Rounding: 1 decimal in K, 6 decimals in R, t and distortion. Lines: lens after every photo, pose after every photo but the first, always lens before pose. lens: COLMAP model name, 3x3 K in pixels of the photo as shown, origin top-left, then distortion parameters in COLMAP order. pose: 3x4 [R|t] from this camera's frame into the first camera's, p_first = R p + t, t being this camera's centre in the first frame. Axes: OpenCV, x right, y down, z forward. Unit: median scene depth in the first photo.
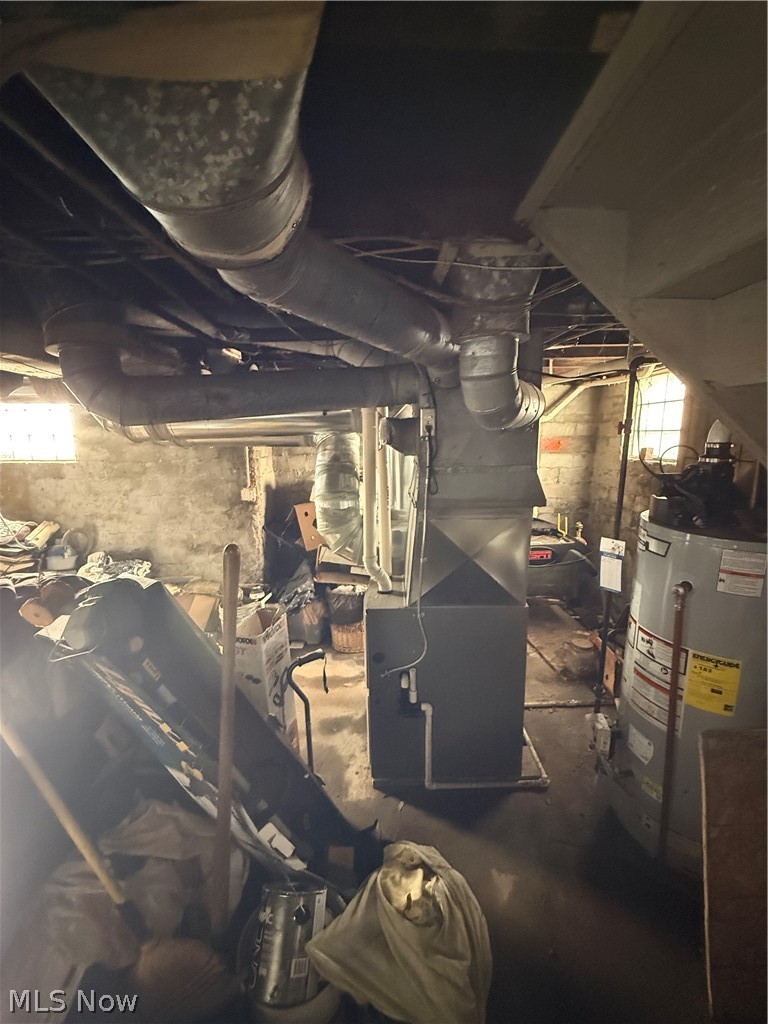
lens RADIAL K [[431.9, 0, 385.0], [0, 431.9, 515.9], [0, 0, 1]] dist [-0.000989, 0.000872]
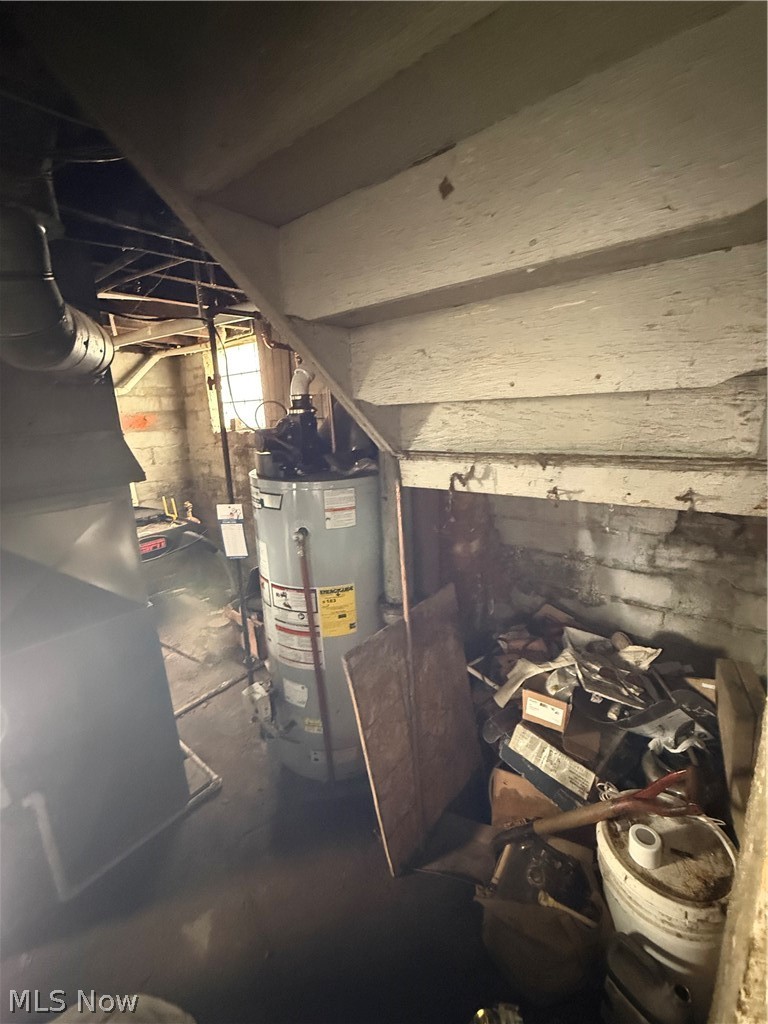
lens RADIAL K [[431.9, 0, 384.3], [0, 431.9, 512.4], [0, 0, 1]] dist [-0.000989, 0.000872]
pose [[0.638285, -0.197315, 0.744083, 0.038471], [0.179272, 0.978116, 0.105593, 0.032414], [-0.748635, 0.065994, 0.659690, 0.121627]]
